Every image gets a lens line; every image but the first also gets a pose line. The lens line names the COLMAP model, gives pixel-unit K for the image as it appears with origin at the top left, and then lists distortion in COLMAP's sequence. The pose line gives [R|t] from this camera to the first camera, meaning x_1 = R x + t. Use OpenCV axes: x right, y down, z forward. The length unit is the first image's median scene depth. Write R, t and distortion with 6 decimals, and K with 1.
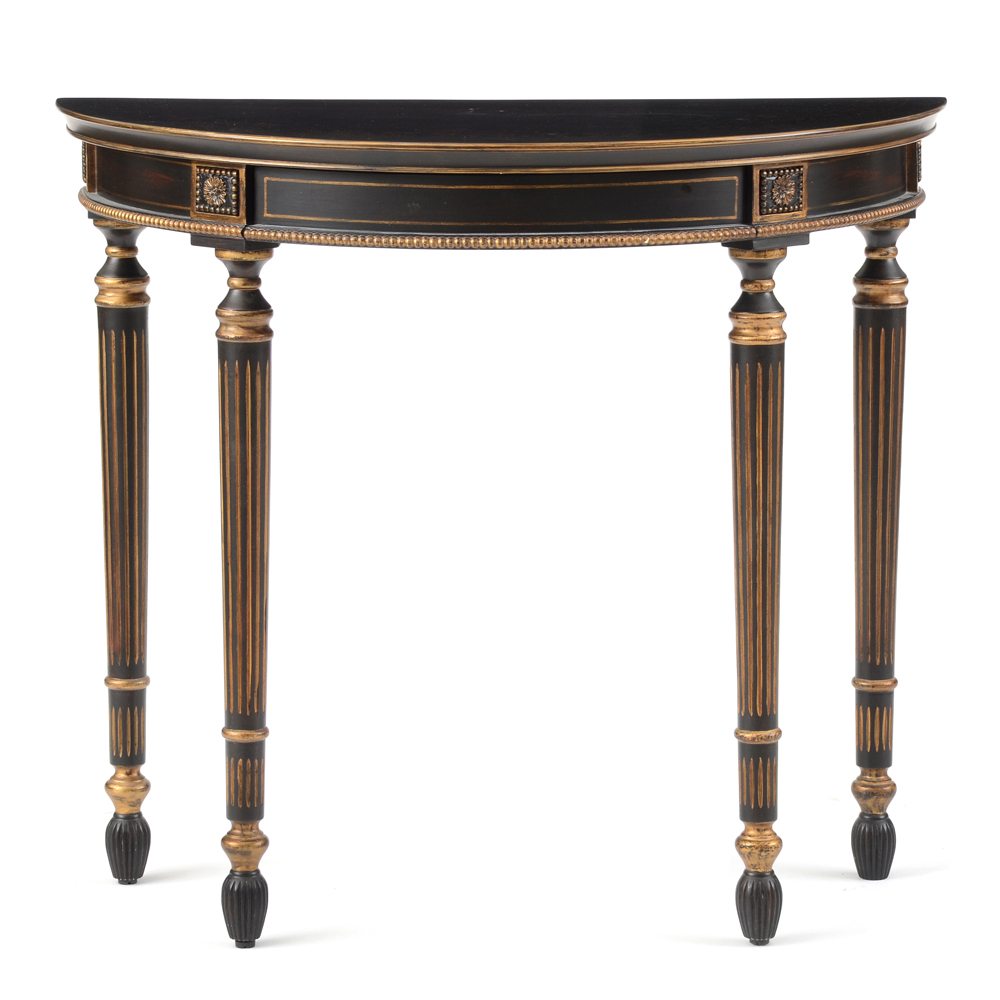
lens RADIAL K [[5844.3, 0, 502.5], [0, 5844.3, 495.8], [0, 0, 1]] dist [1.041760, 0.000000]
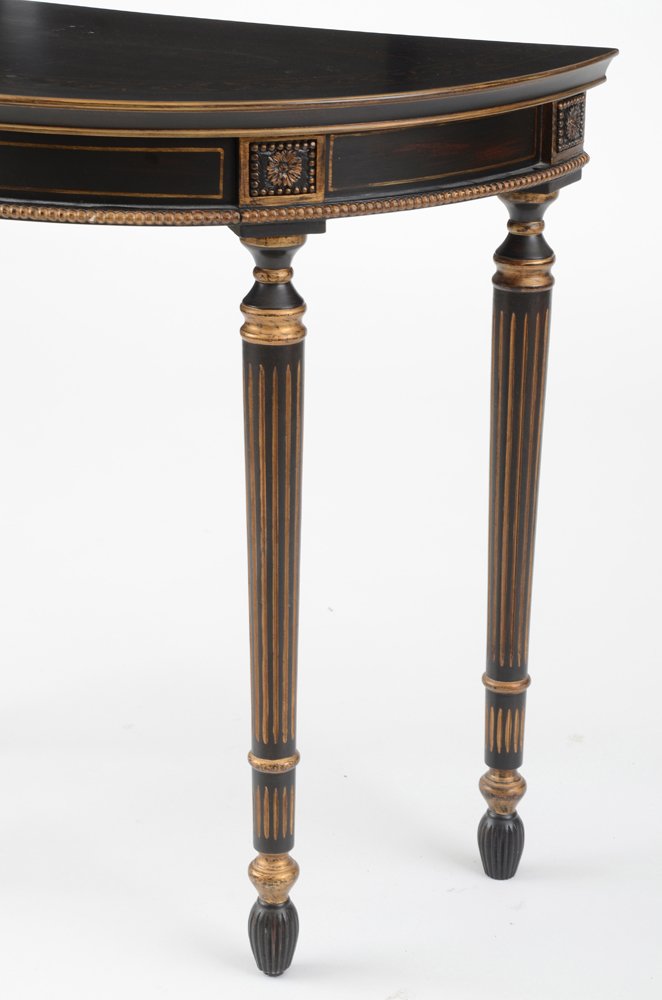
lens RADIAL K [[2700.2, 0, 354.9], [0, 2700.2, 533.8], [0, 0, 1]] dist [0.793219, 0.000000]
pose [[0.922549, 0.133092, -0.362202, 0.206112], [-0.070996, 0.981157, 0.179697, -0.071488], [0.379293, -0.140064, 0.914614, 0.629093]]
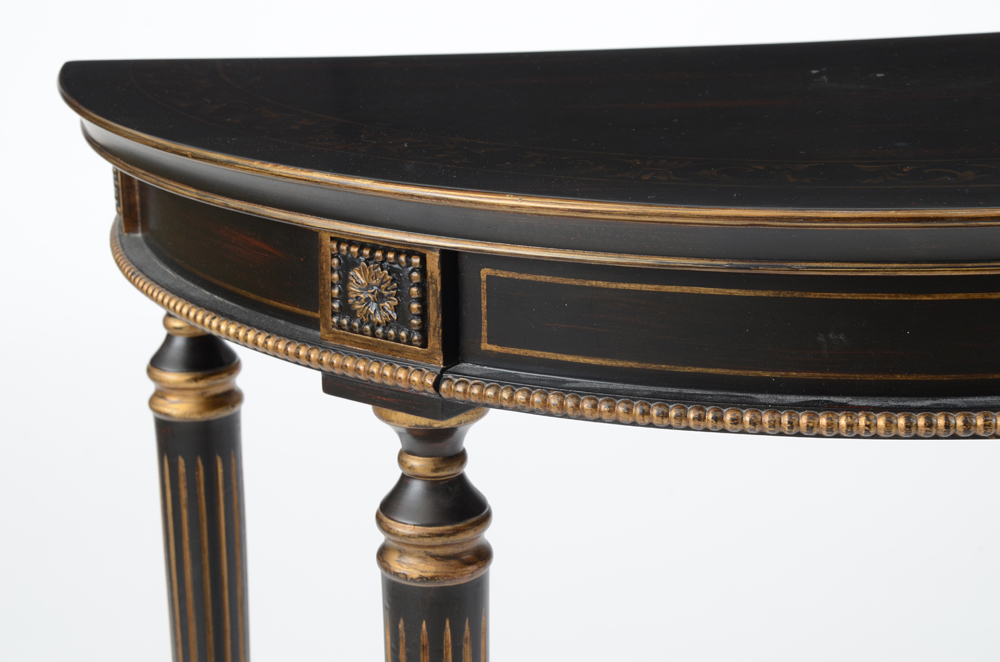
lens RADIAL K [[2062.1, 0, 496.9], [0, 2062.1, 332.8], [0, 0, 1]] dist [0.304222, 0.000000]
pose [[0.997604, -0.037022, 0.058446, -0.048469], [0.029606, 0.991963, 0.123012, -0.068419], [-0.062530, -0.120987, 0.990683, 0.827784]]
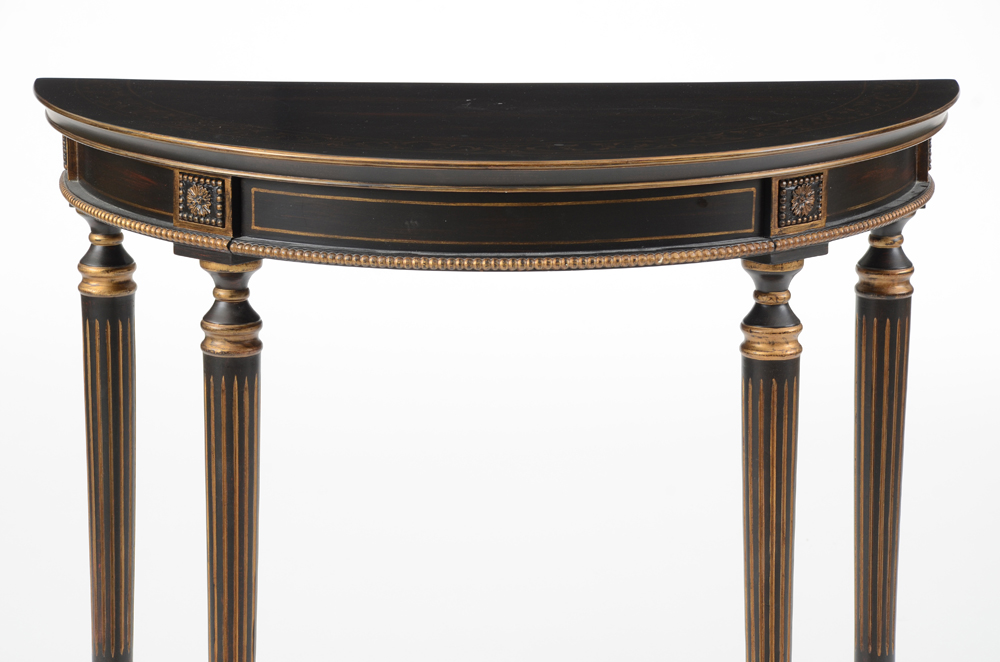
lens RADIAL K [[3558.0, 0, 496.3], [0, 3558.0, 334.6], [0, 0, 1]] dist [1.157417, 0.000000]
pose [[0.999798, -0.000106, 0.020100, -0.012840], [-0.001120, 0.998139, 0.060968, -0.065025], [-0.020069, -0.060978, 0.997937, 0.420852]]
